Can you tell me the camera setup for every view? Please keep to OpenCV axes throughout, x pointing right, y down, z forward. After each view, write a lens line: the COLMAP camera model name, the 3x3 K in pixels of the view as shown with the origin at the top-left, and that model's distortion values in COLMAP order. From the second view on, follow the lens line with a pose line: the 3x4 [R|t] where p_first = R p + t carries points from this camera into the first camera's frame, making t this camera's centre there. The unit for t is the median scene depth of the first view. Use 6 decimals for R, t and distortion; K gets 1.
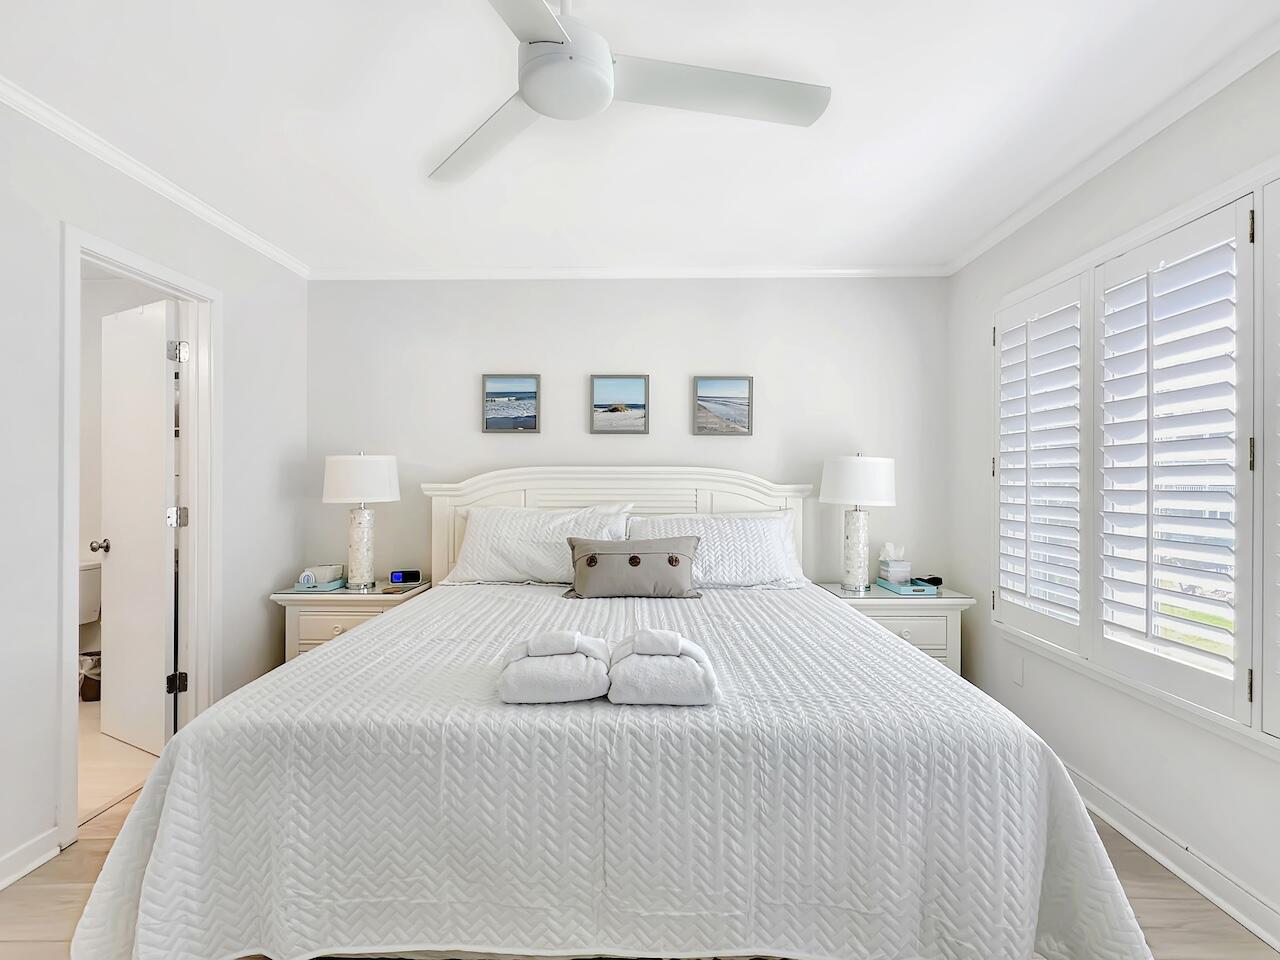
lens RADIAL K [[611.0, 0, 637.2], [0, 611.0, 479.8], [0, 0, 1]] dist [-0.003268, 0.000801]
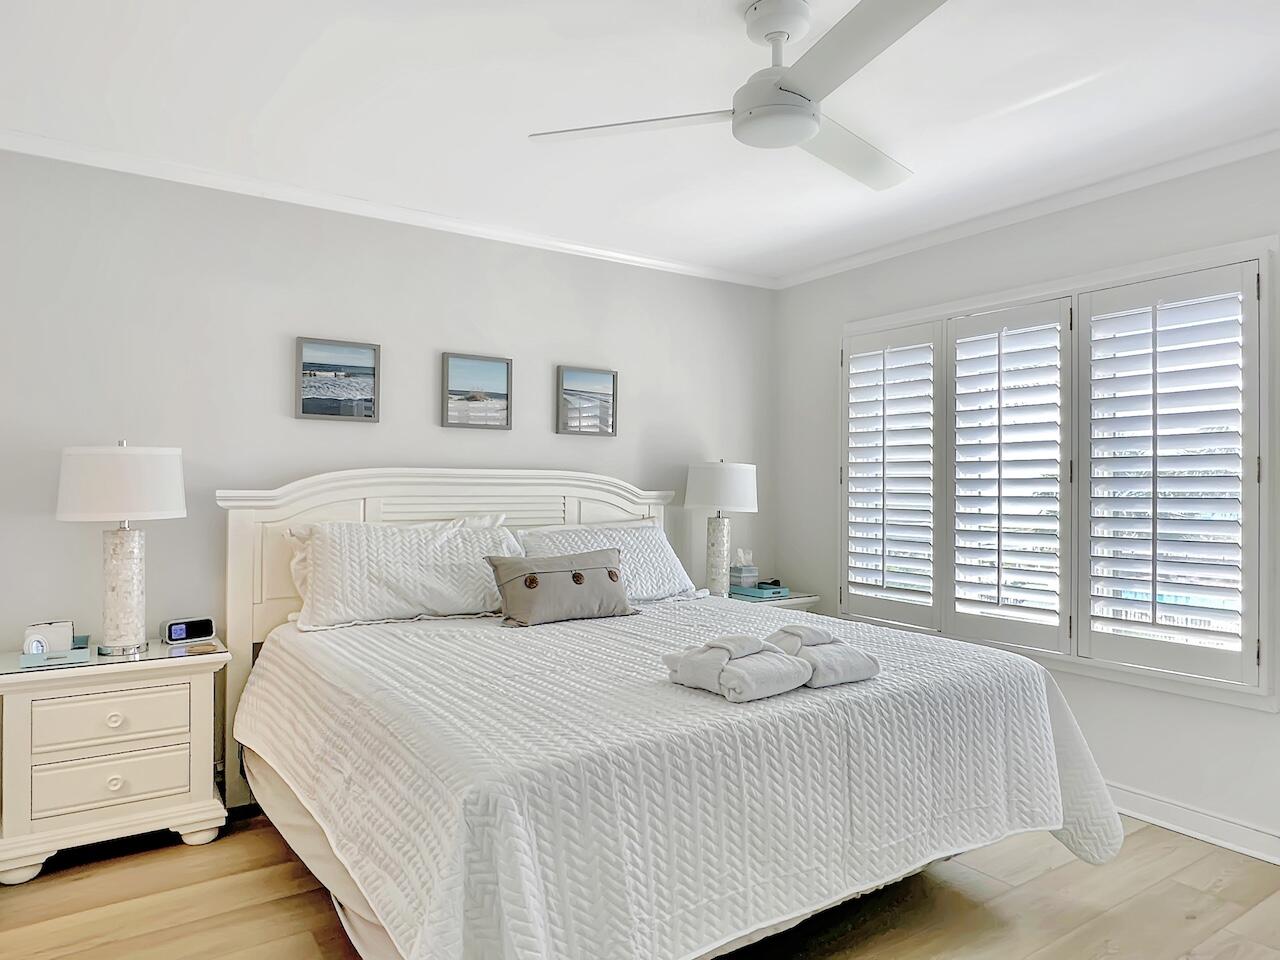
lens RADIAL K [[824.6, 0, 659.1], [0, 824.6, 479.9], [0, 0, 1]] dist [-0.003488, 0.000447]
pose [[0.814639, 0.007174, 0.579924, -0.485744], [-0.005108, 0.999973, -0.005195, -0.002869], [-0.579946, 0.001270, 0.814654, -0.028138]]
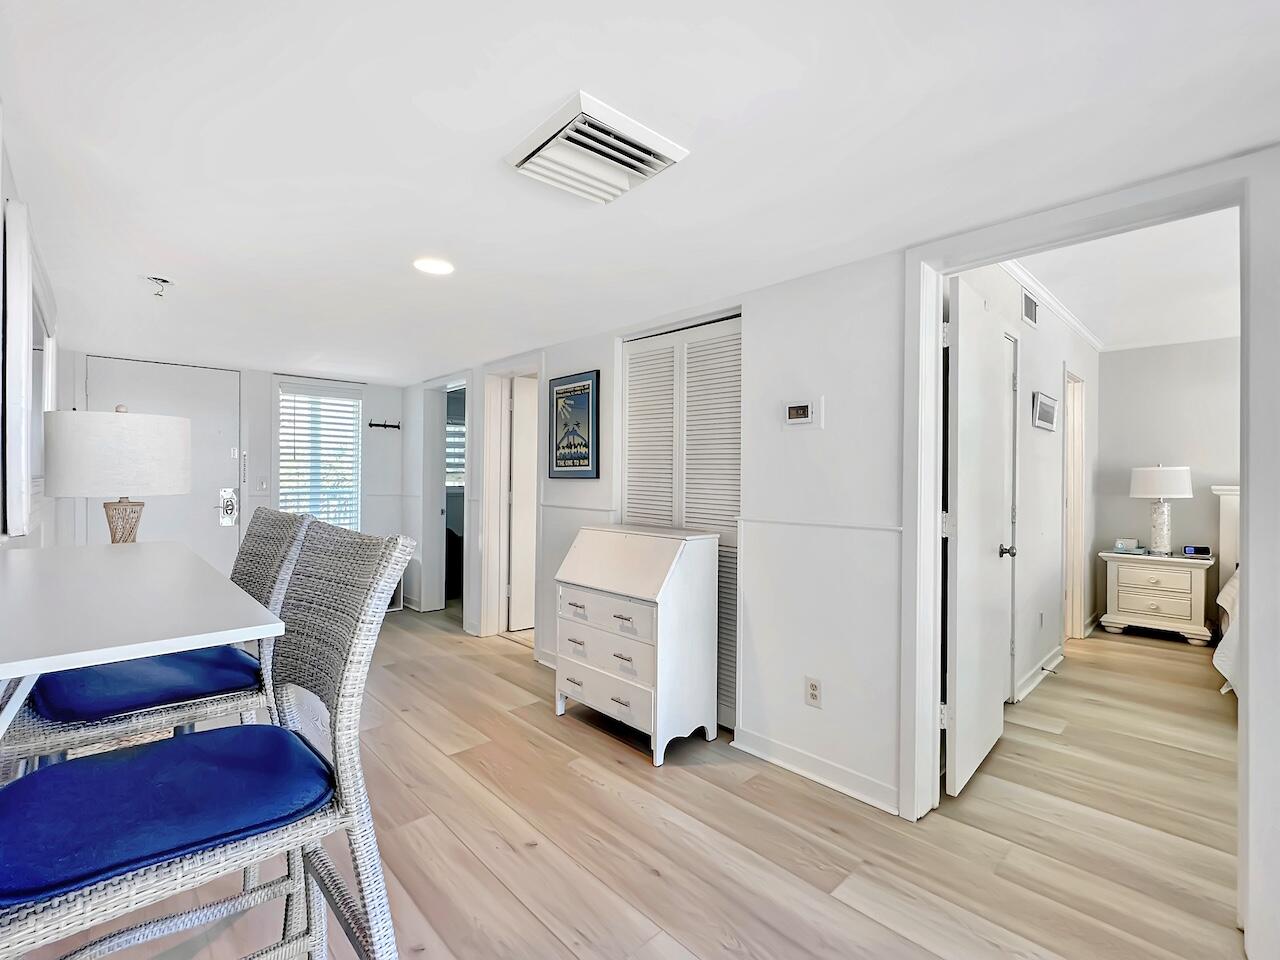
lens RADIAL K [[568.6, 0, 640.4], [0, 568.6, 471.0], [0, 0, 1]] dist [-0.004284, 0.000751]
pose [[0.691438, -0.002706, -0.722431, -0.322296], [-0.005249, 0.999948, -0.008769, -0.010007], [0.722417, 0.009855, 0.691388, -0.867044]]
